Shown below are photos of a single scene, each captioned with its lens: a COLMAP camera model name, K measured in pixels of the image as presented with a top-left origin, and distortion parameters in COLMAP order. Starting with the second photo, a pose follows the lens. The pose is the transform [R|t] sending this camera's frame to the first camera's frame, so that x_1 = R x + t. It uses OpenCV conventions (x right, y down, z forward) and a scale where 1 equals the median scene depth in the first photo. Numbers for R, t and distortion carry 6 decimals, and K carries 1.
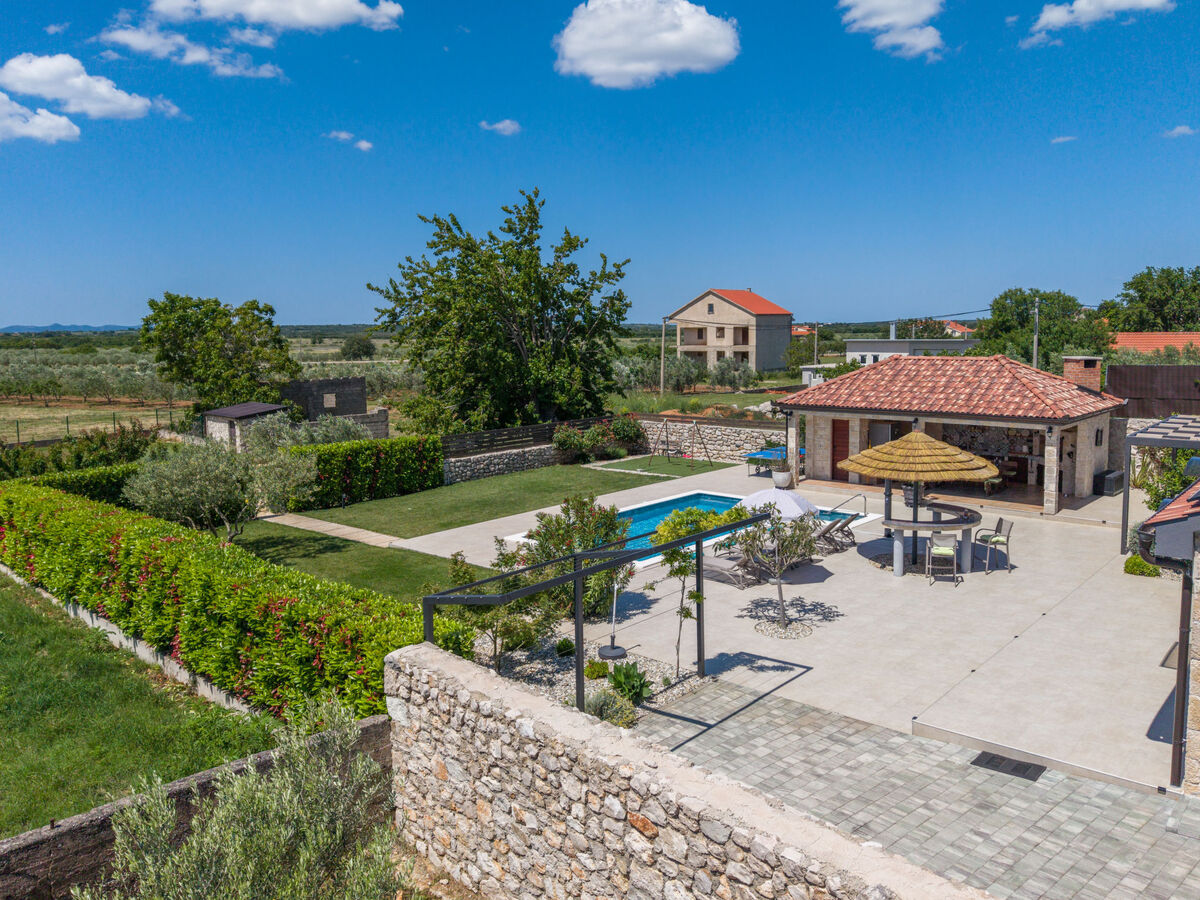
lens RADIAL K [[902.9, 0, 612.3], [0, 902.9, 450.5], [0, 0, 1]] dist [0.034033, -0.034535]
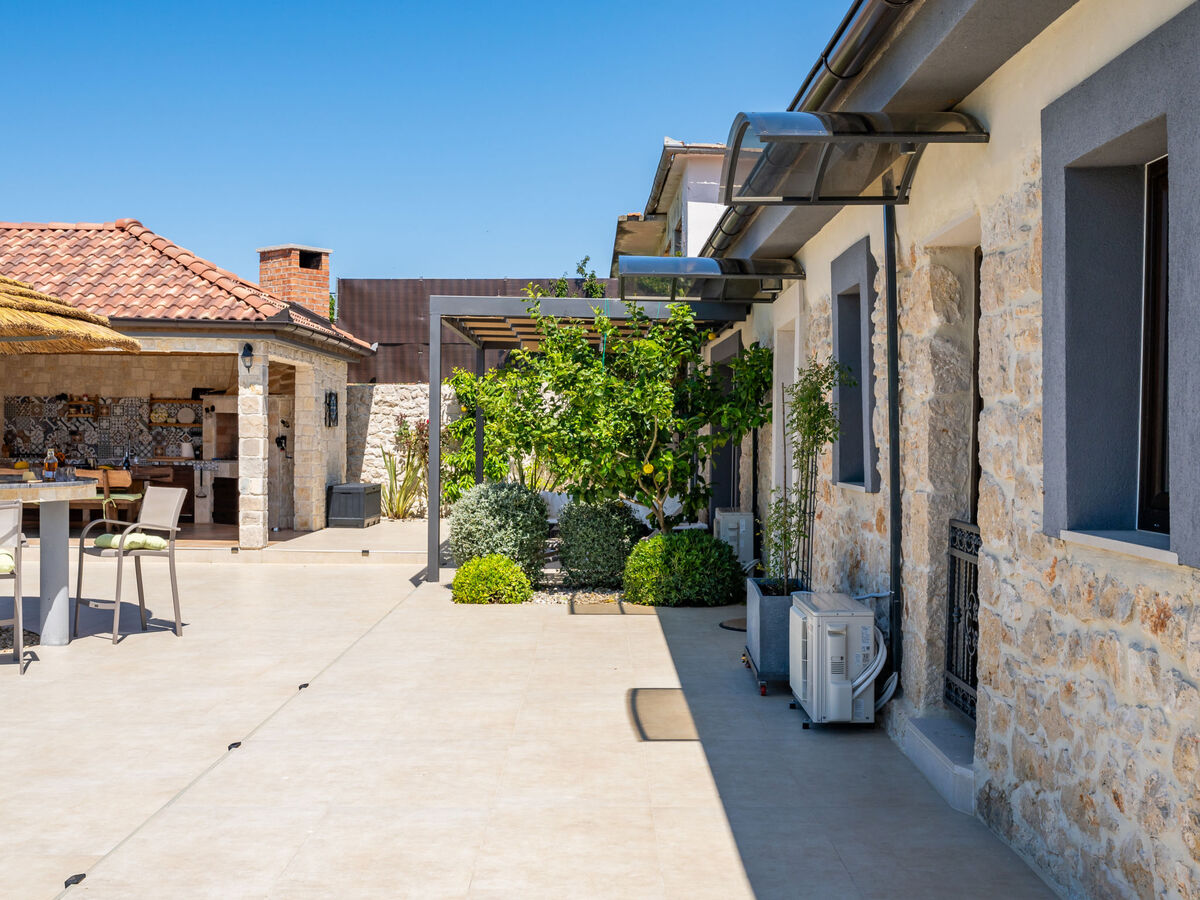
lens RADIAL K [[1441.9, 0, 600.3], [0, 1441.9, 445.8], [0, 0, 1]] dist [0.089498, 0.000000]
pose [[0.752204, 0.024602, 0.658470, 0.139479], [0.058120, 0.992931, -0.103491, 0.096559], [-0.656362, 0.116117, 0.745457, 0.344526]]
